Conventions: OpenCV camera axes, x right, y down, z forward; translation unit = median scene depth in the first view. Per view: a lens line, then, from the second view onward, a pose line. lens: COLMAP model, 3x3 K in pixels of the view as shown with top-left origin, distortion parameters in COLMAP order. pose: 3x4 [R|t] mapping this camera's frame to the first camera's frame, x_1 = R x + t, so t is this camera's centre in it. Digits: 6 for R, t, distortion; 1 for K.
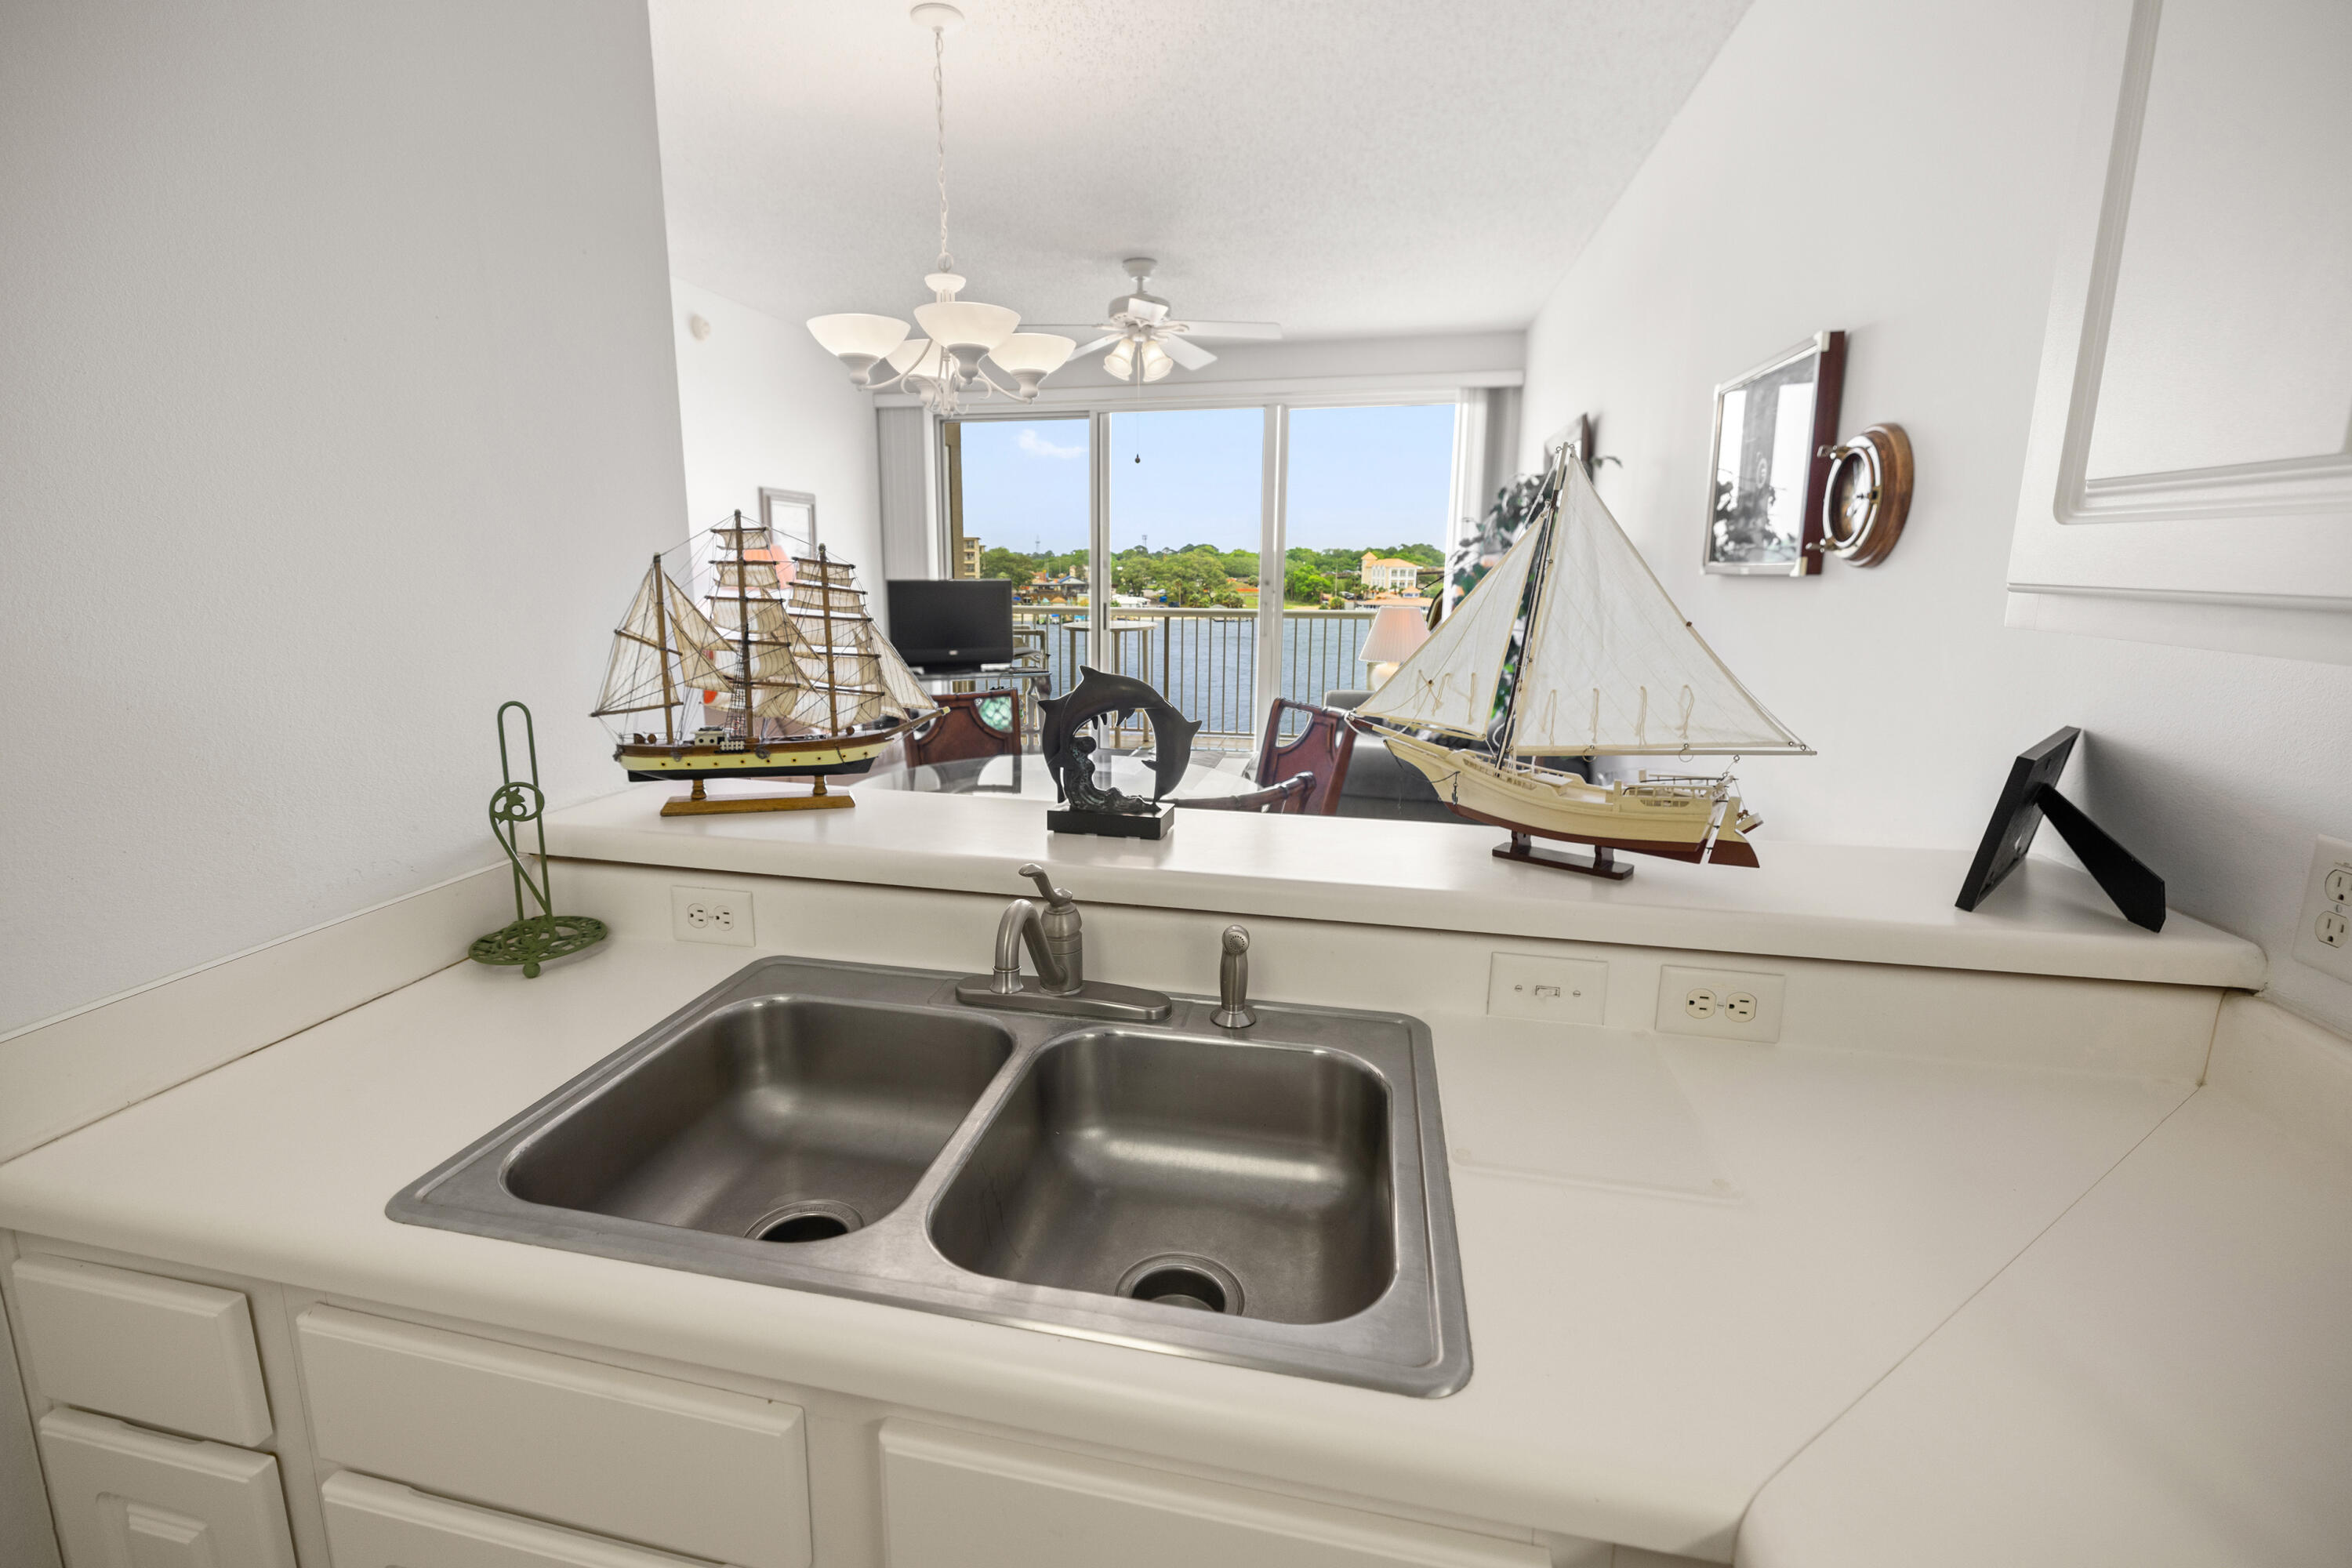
lens RADIAL K [[1025.1, 0, 1139.0], [0, 1025.1, 756.0], [0, 0, 1]] dist [-0.001266, -0.000071]
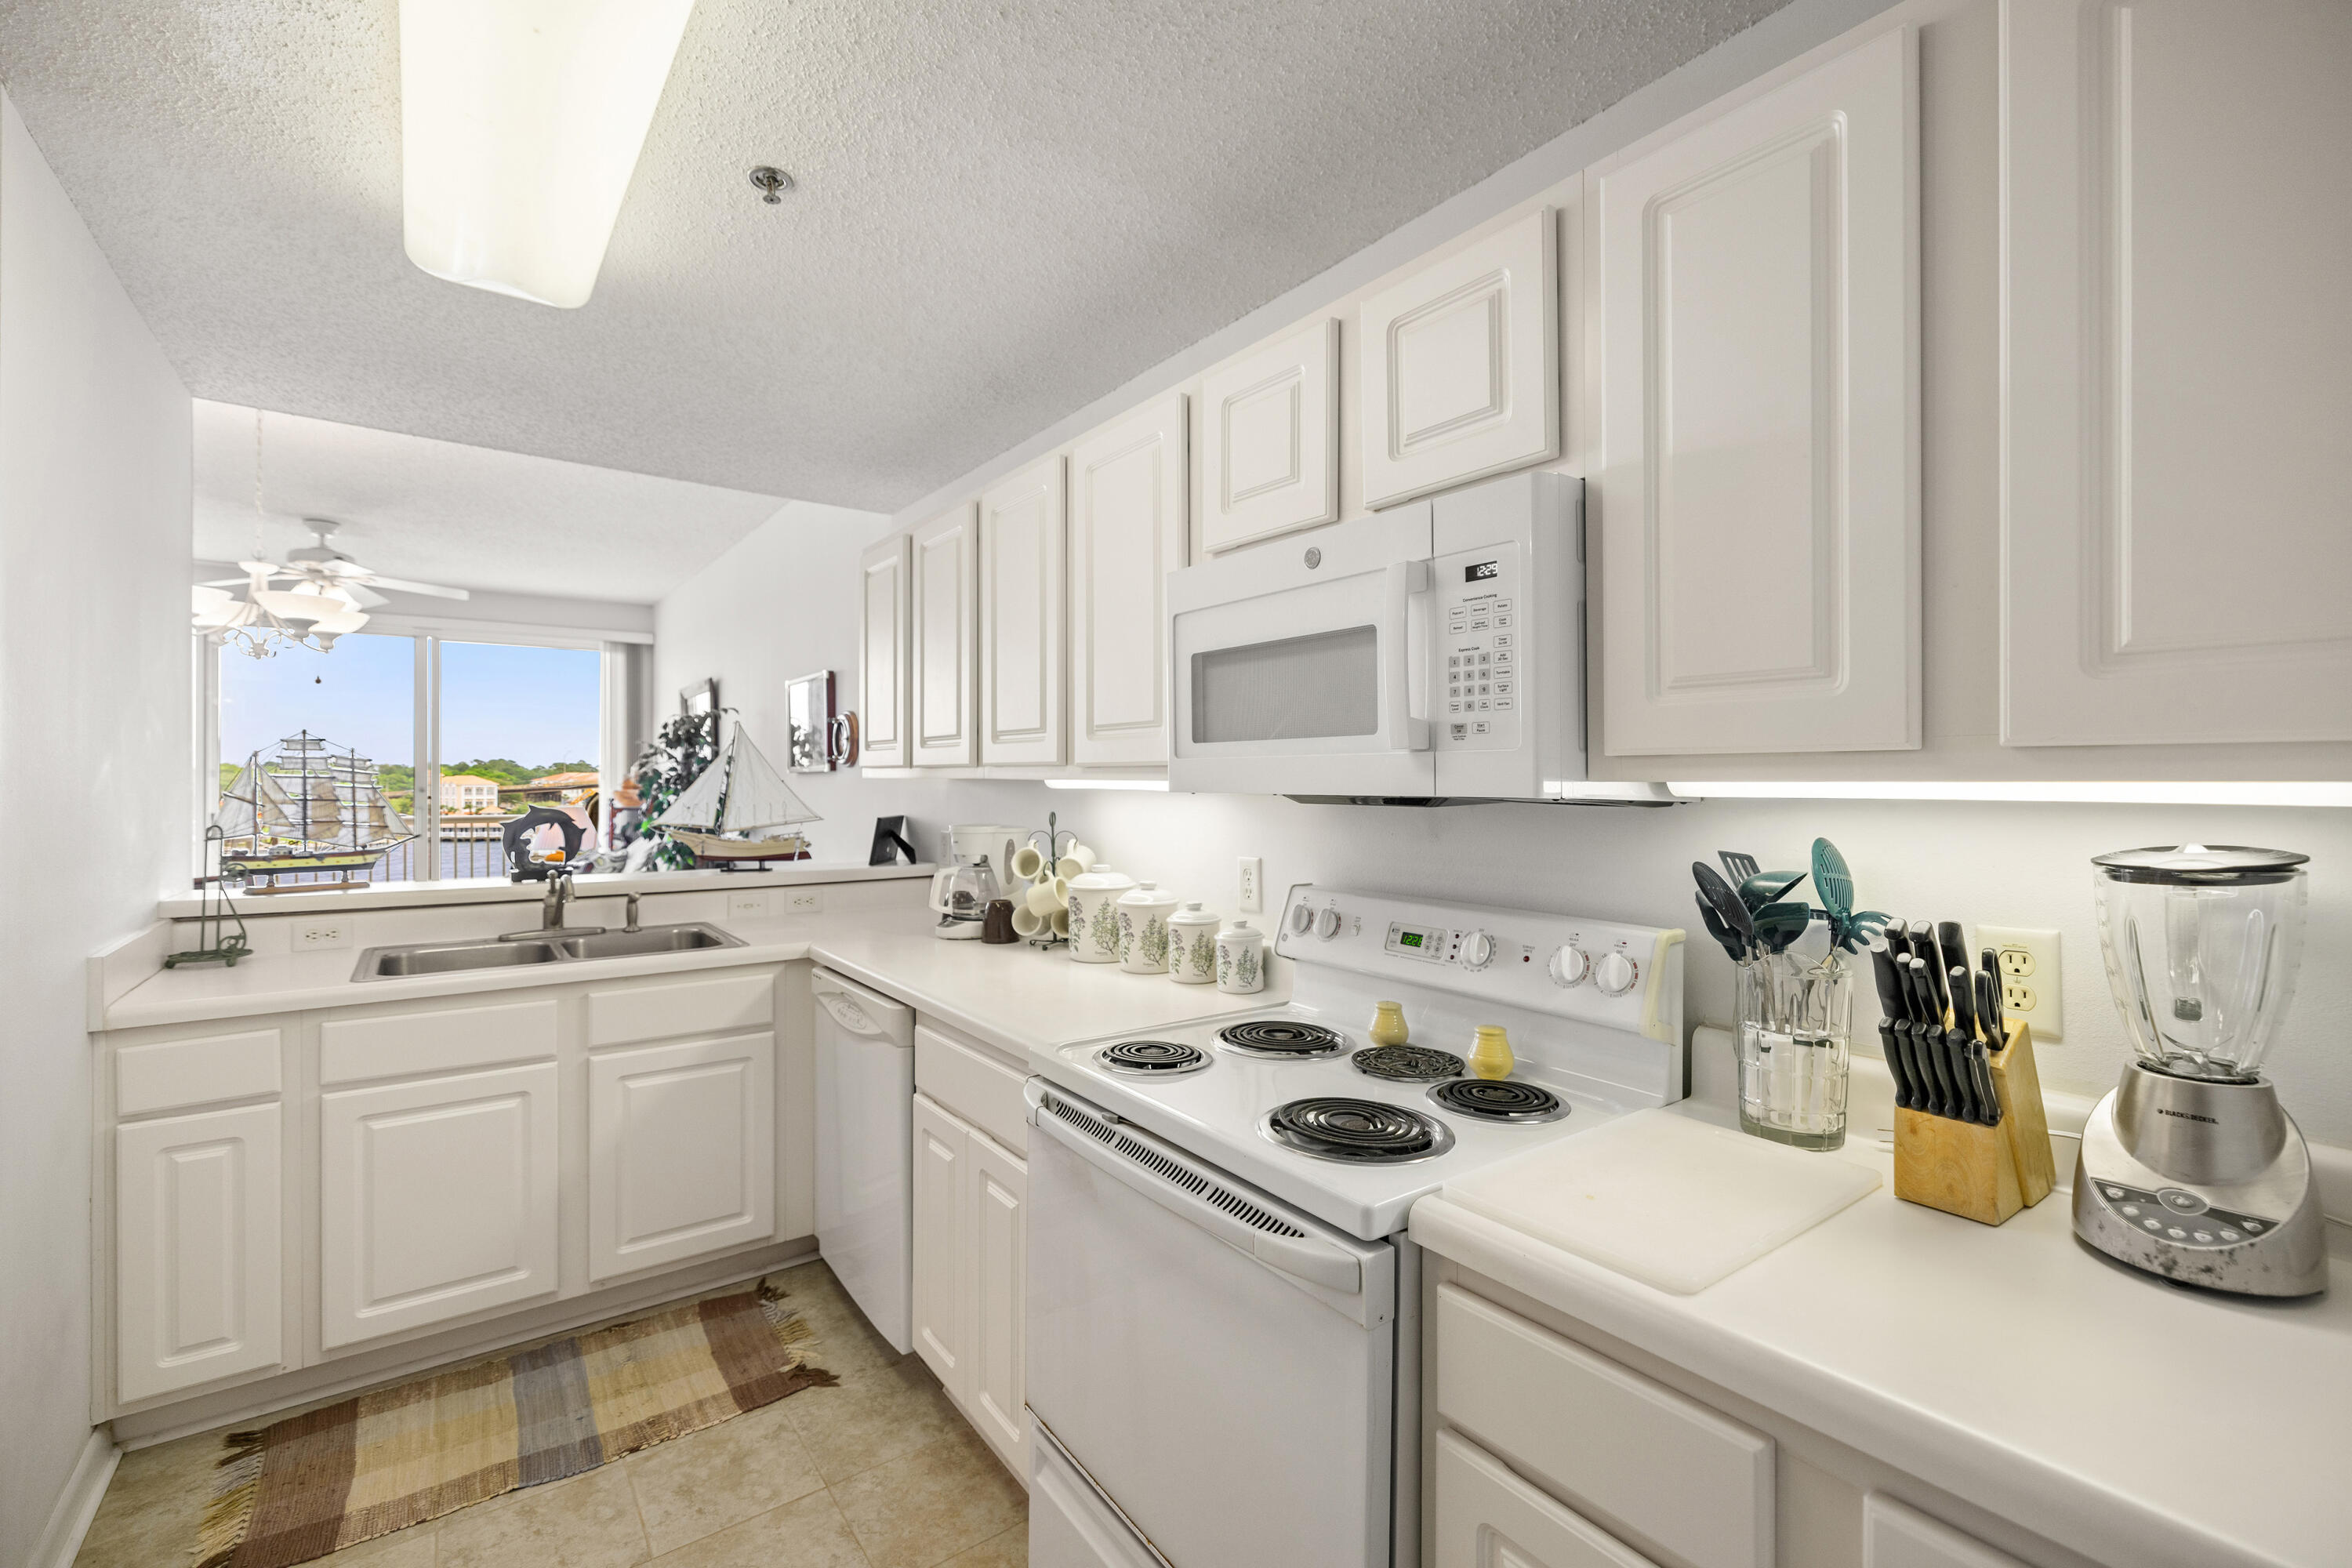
lens RADIAL K [[1009.7, 0, 1176.0], [0, 1009.7, 784.0], [0, 0, 1]] dist [-0.001827, -0.000348]
pose [[0.655203, -0.004942, 0.755436, -0.651457], [0.141765, 0.983018, -0.116525, 0.266523], [-0.742032, 0.183442, 0.644777, -1.216896]]
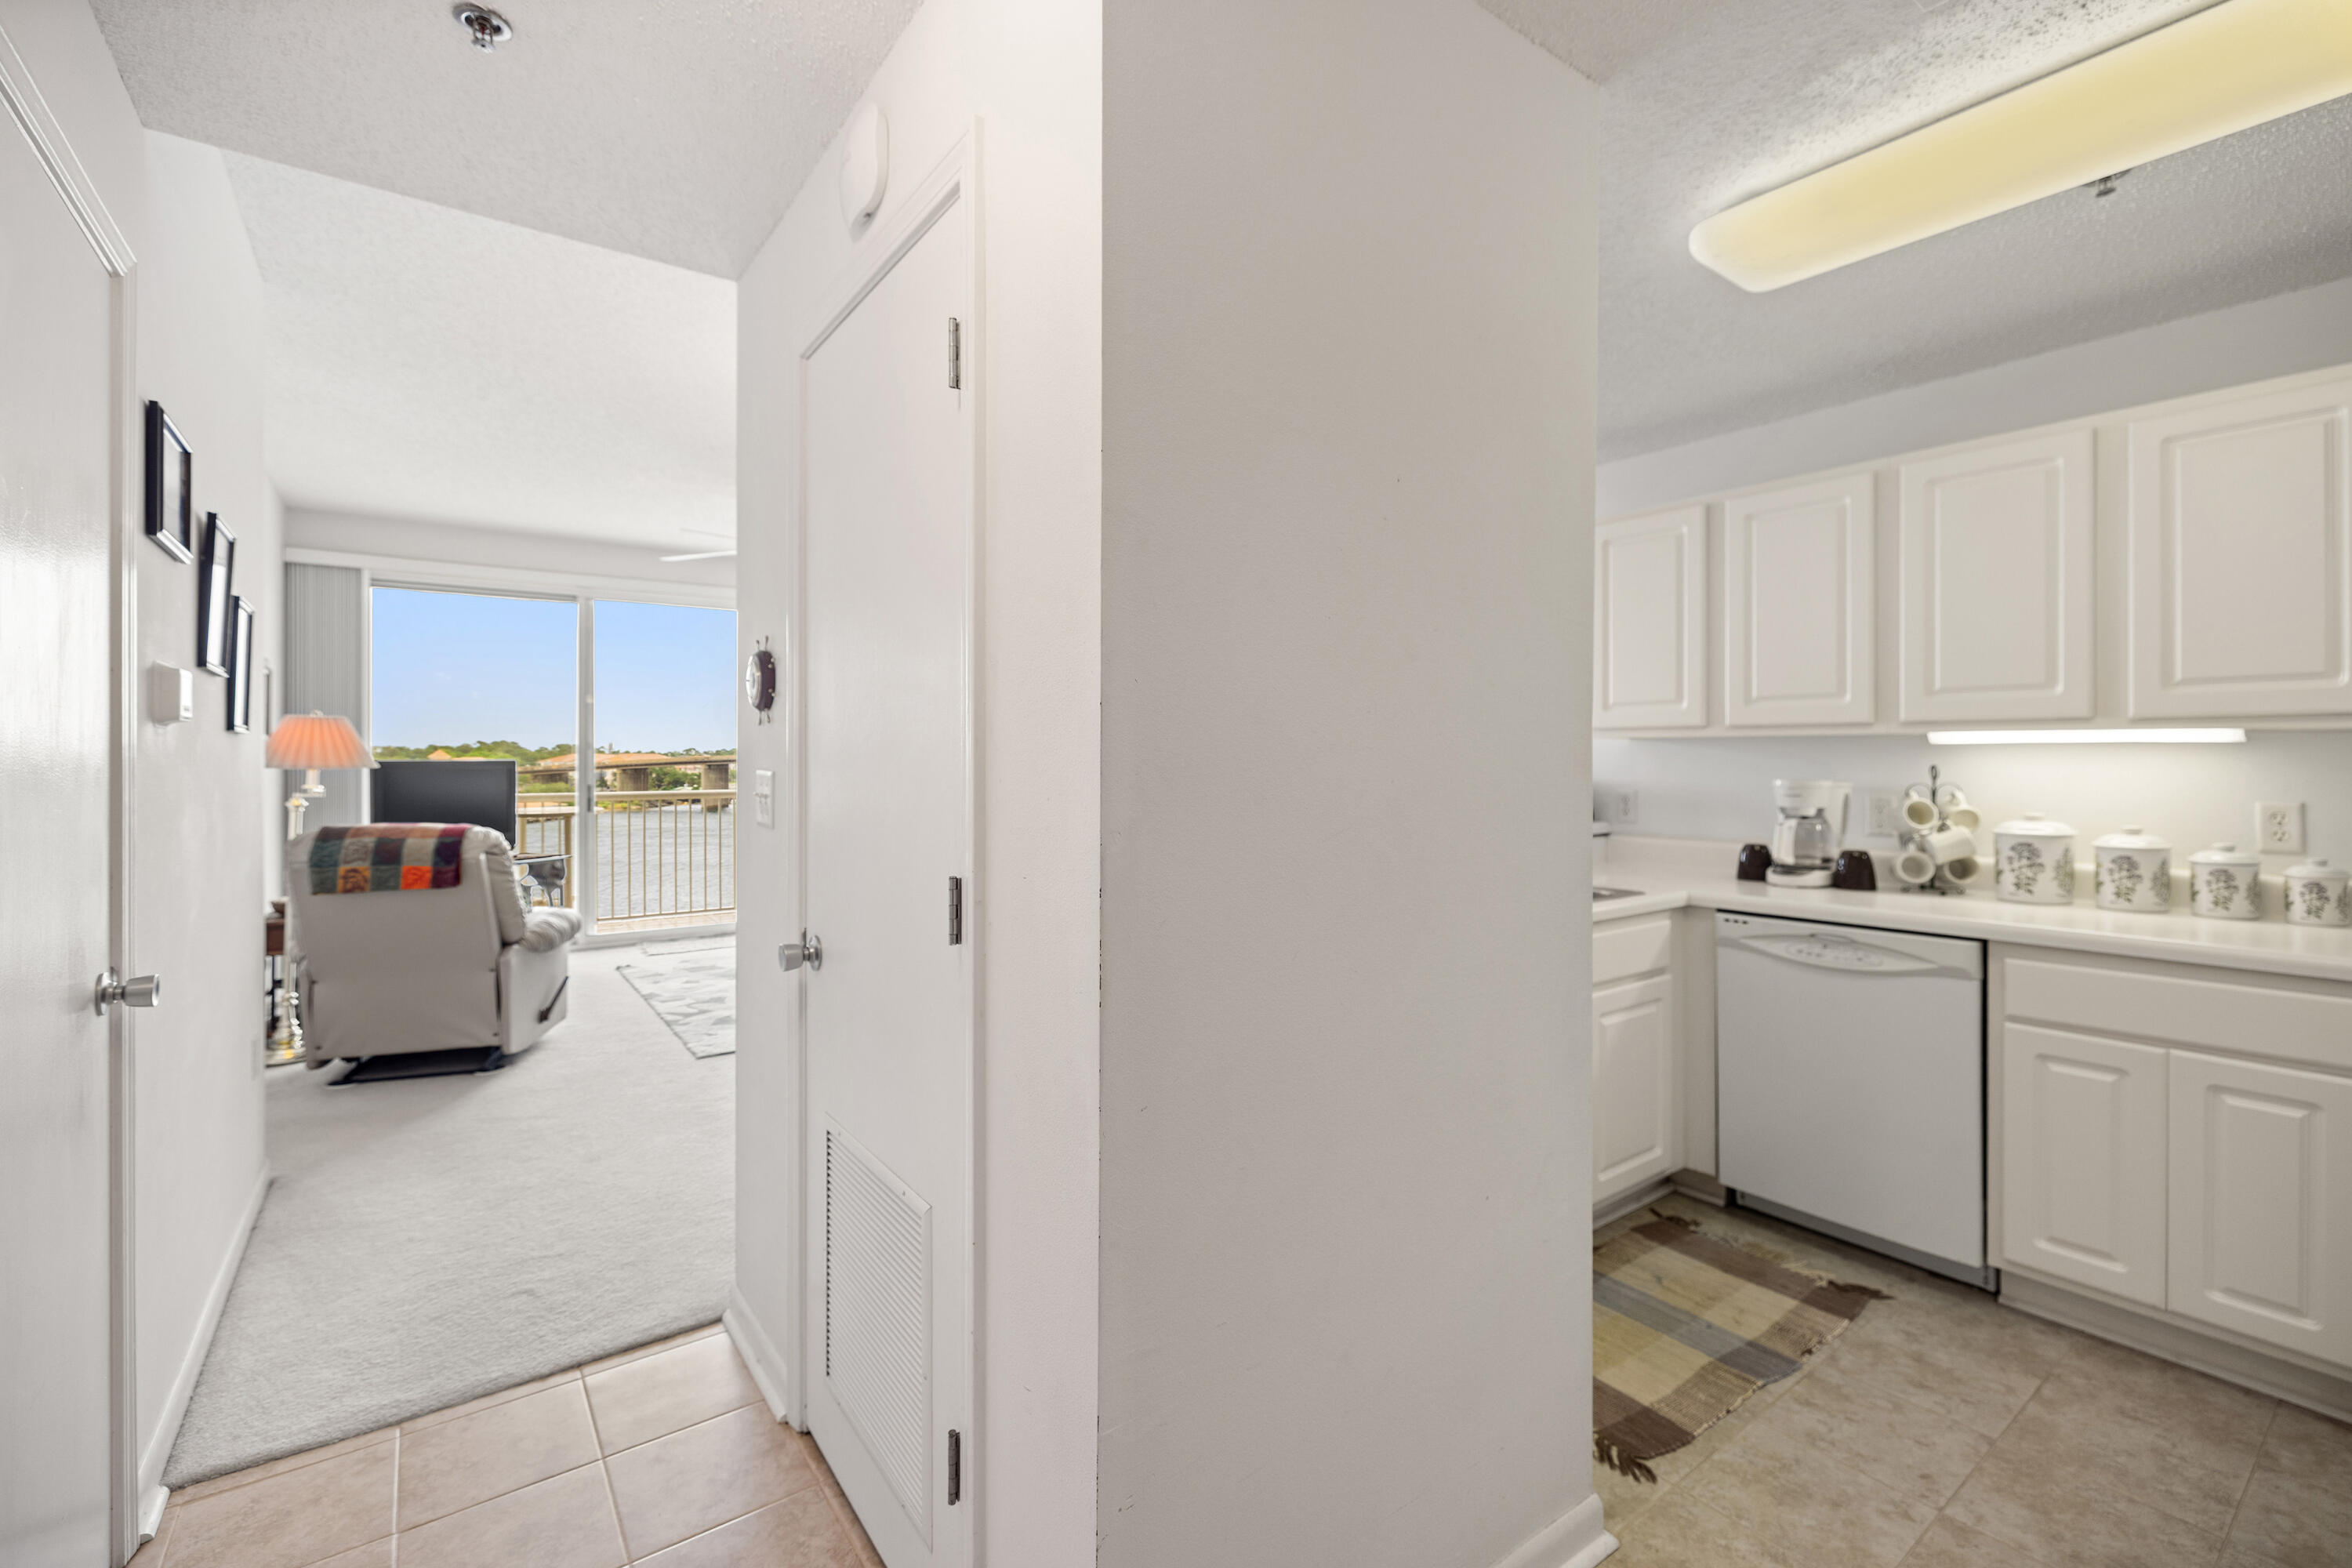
lens RADIAL K [[1025.1, 0, 1139.0], [0, 1025.1, 756.0], [0, 0, 1]] dist [-0.001266, -0.000071]
pose [[0.659789, -0.001505, 0.751450, -1.762714], [0.144747, 0.981525, -0.125125, 0.098778], [-0.737378, 0.191326, 0.647817, -0.144758]]
